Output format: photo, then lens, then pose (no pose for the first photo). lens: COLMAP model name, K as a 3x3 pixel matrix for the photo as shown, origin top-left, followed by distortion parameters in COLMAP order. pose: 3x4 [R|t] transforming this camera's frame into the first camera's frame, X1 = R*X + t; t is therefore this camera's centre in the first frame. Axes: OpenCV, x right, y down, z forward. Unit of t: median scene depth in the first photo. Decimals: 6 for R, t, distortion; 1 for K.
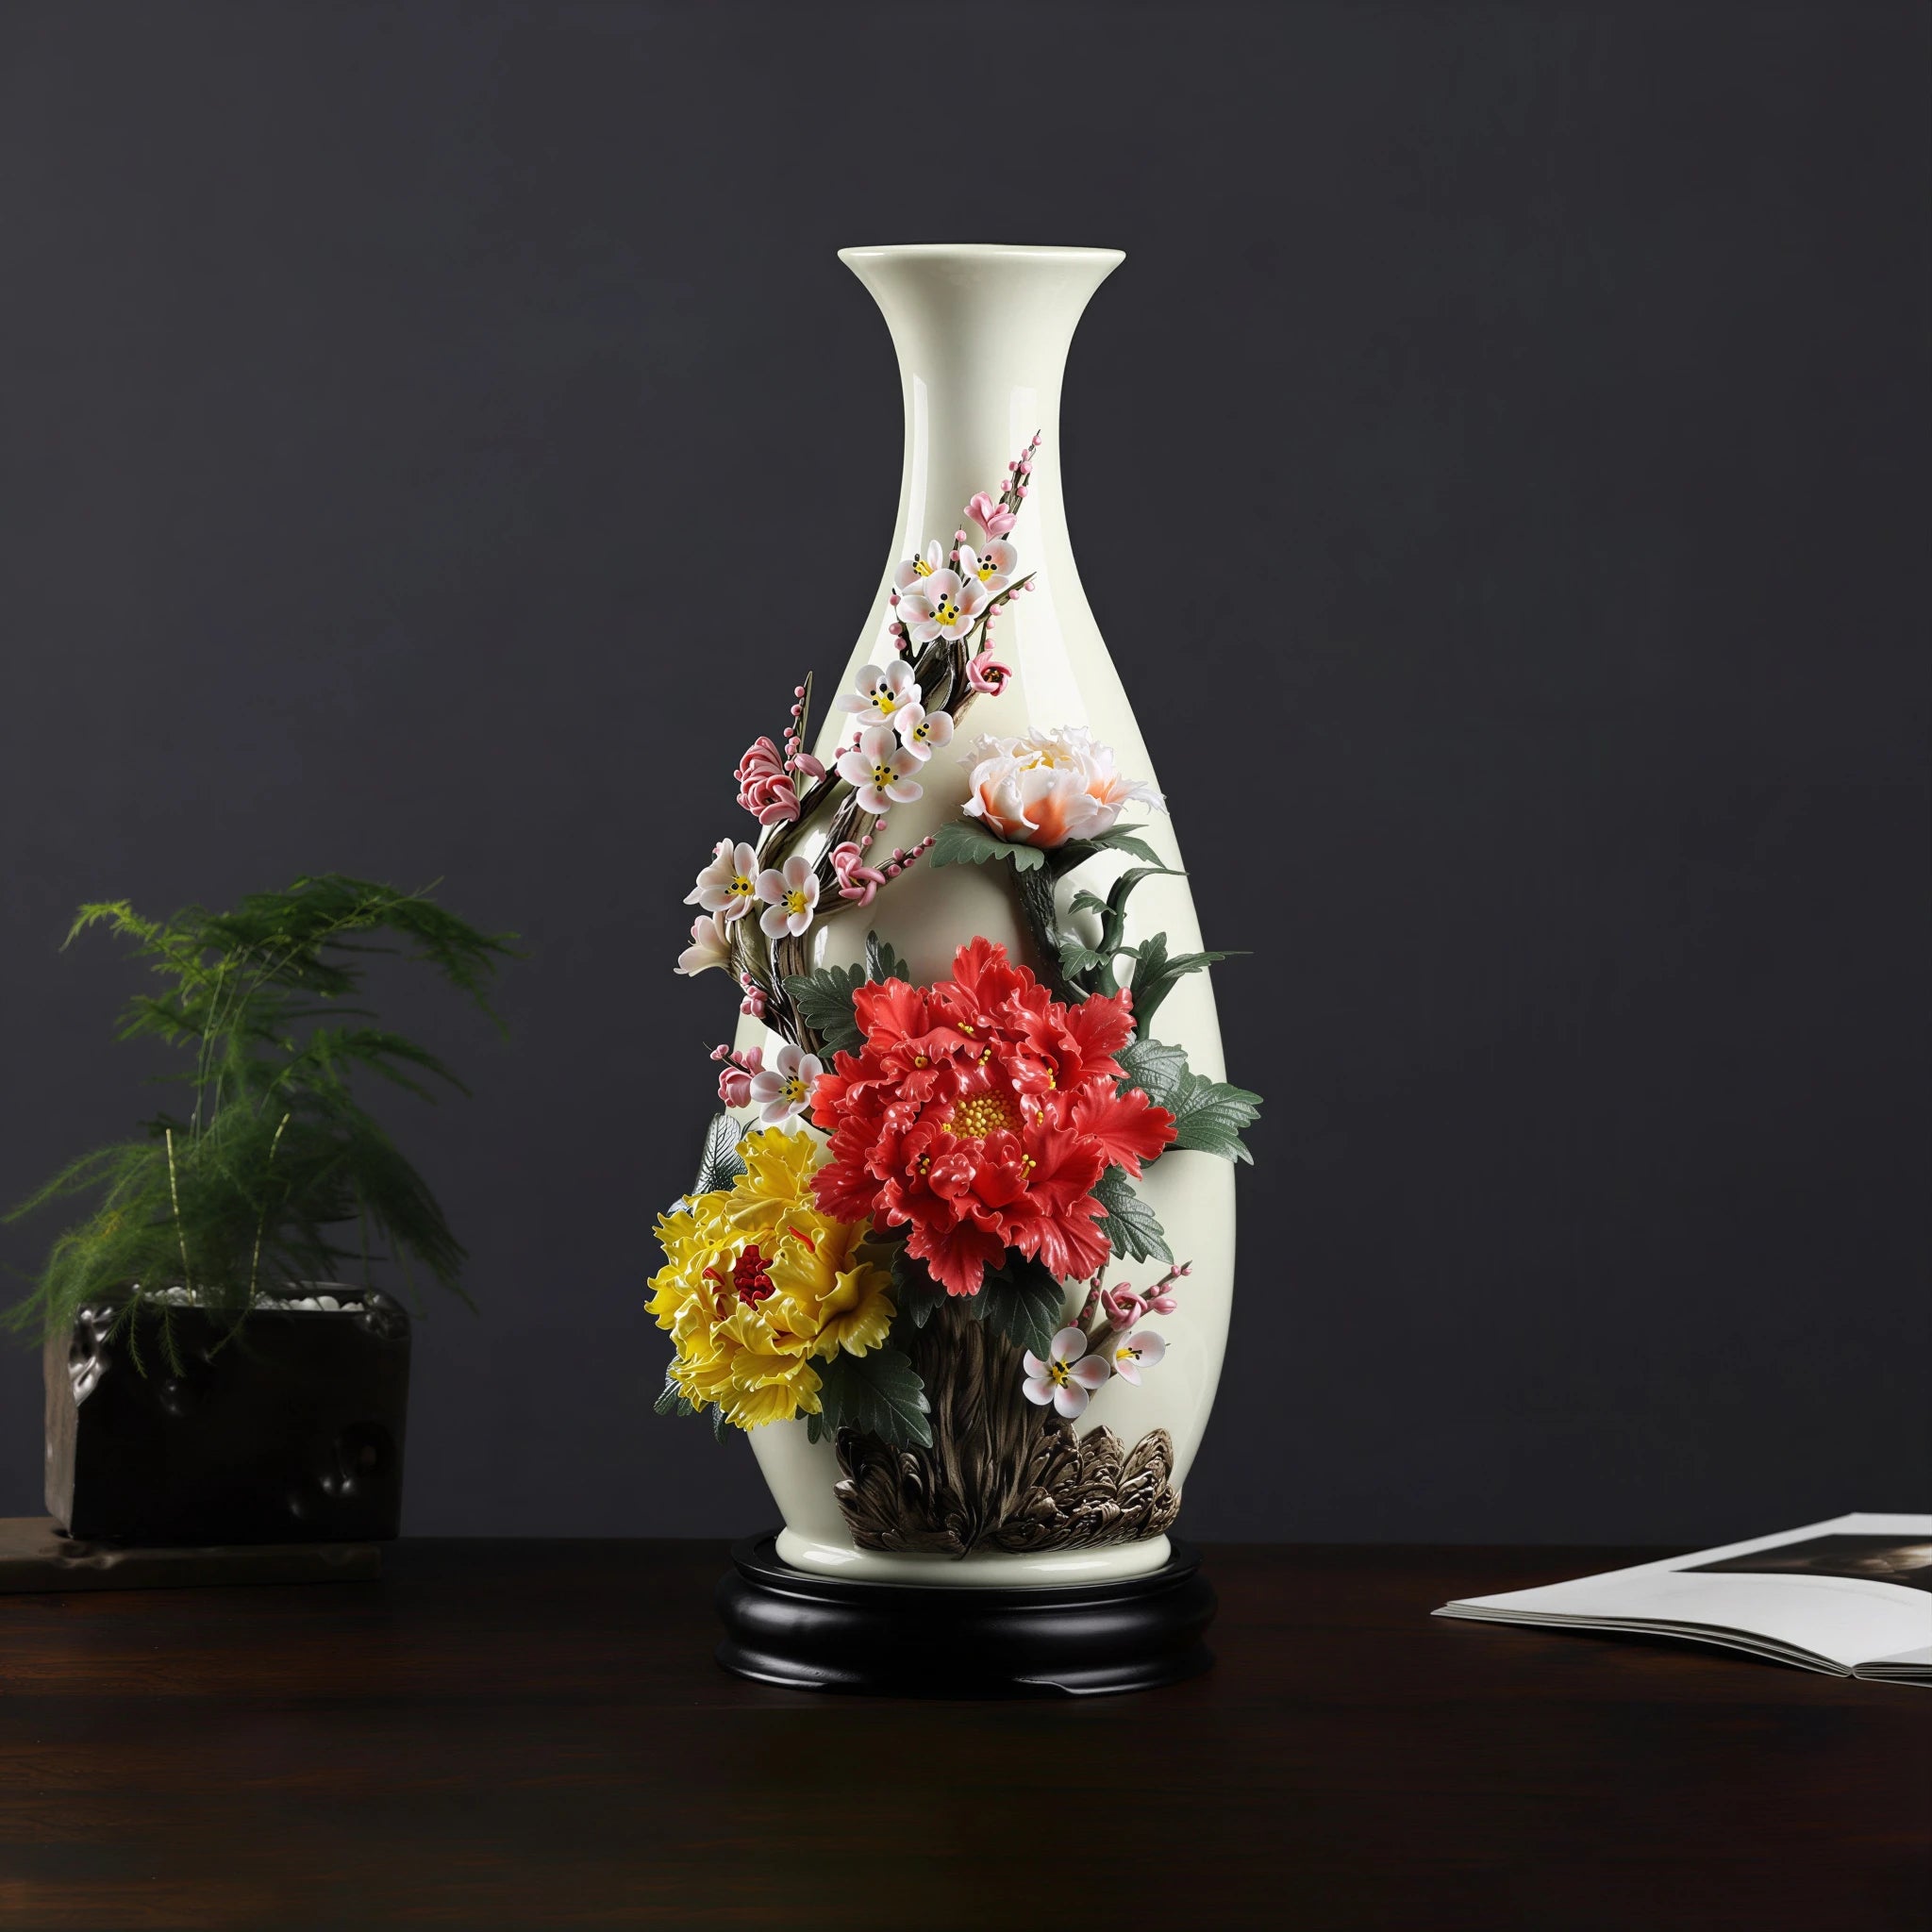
lens RADIAL K [[13436.4, 0, 966.0], [0, 13436.4, 965.5], [0, 0, 1]] dist [0.030647, 0.000000]
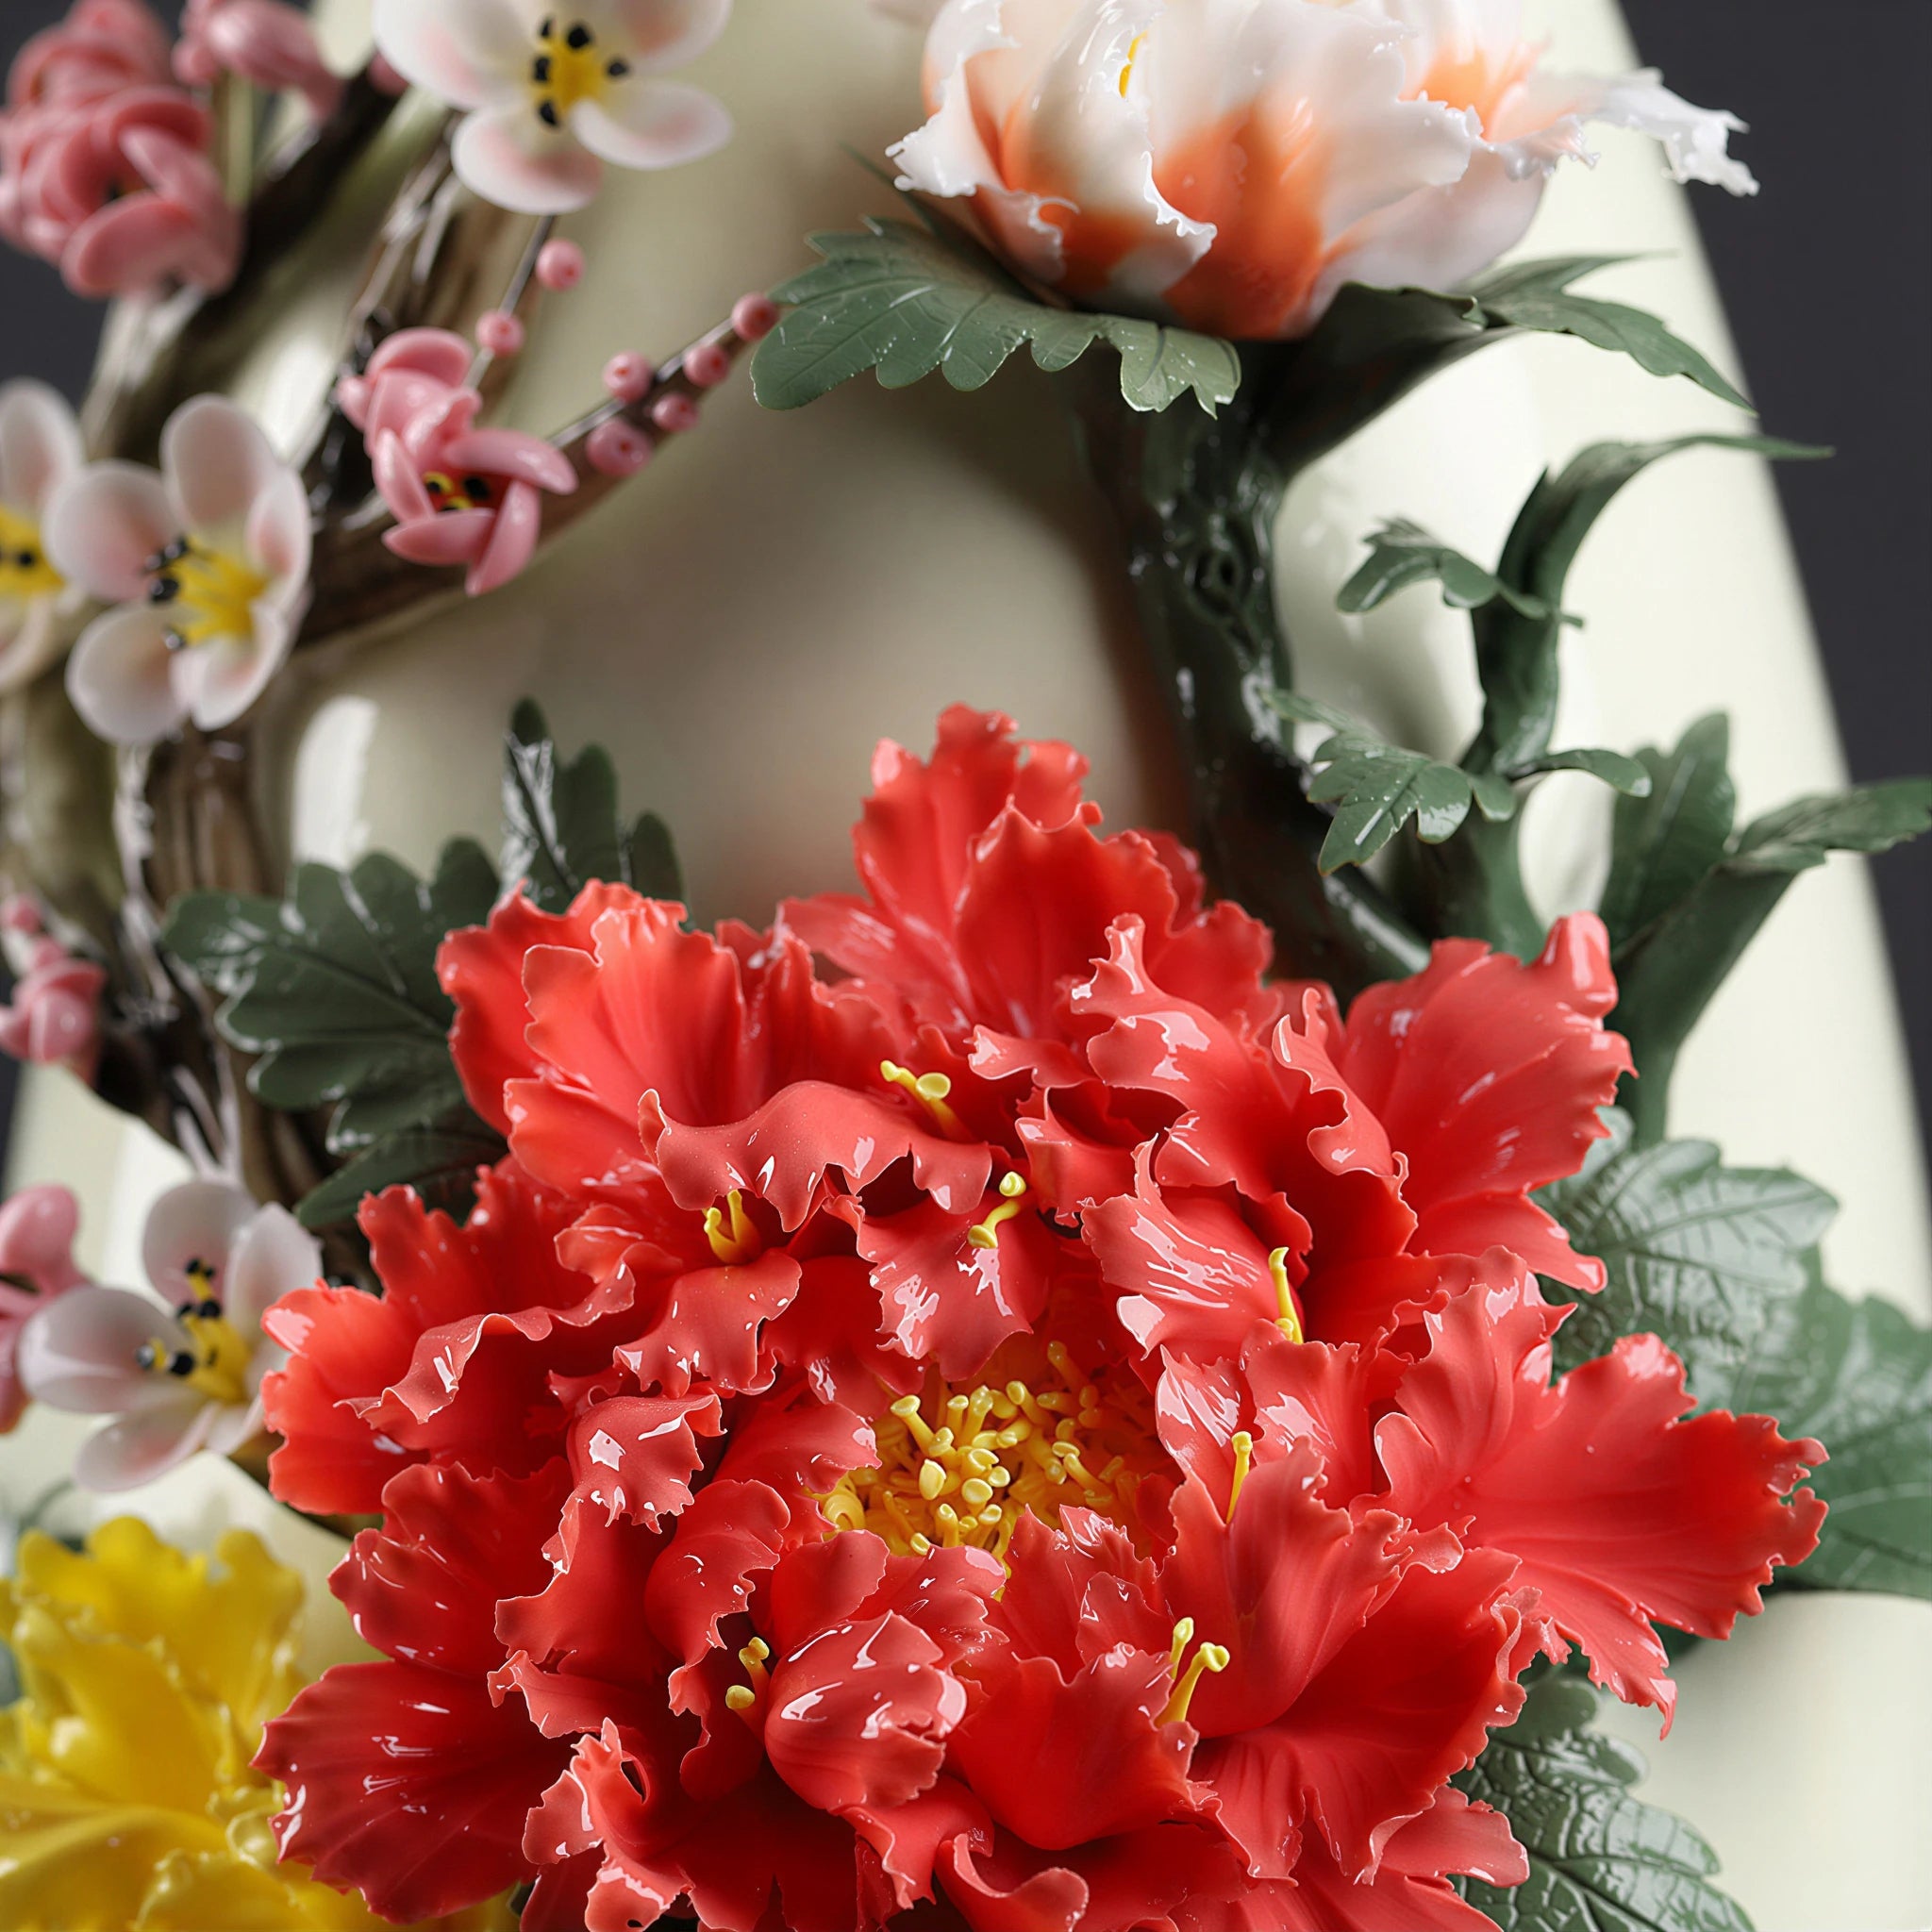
lens RADIAL K [[13436.4, 0, 965.4], [0, 13436.4, 968.5], [0, 0, 1]] dist [0.030647, 0.000000]
pose [[0.999941, -0.009188, 0.005763, -0.000511], [0.009383, 0.999349, -0.034835, 0.010817], [-0.005440, 0.034887, 0.999376, 0.761848]]
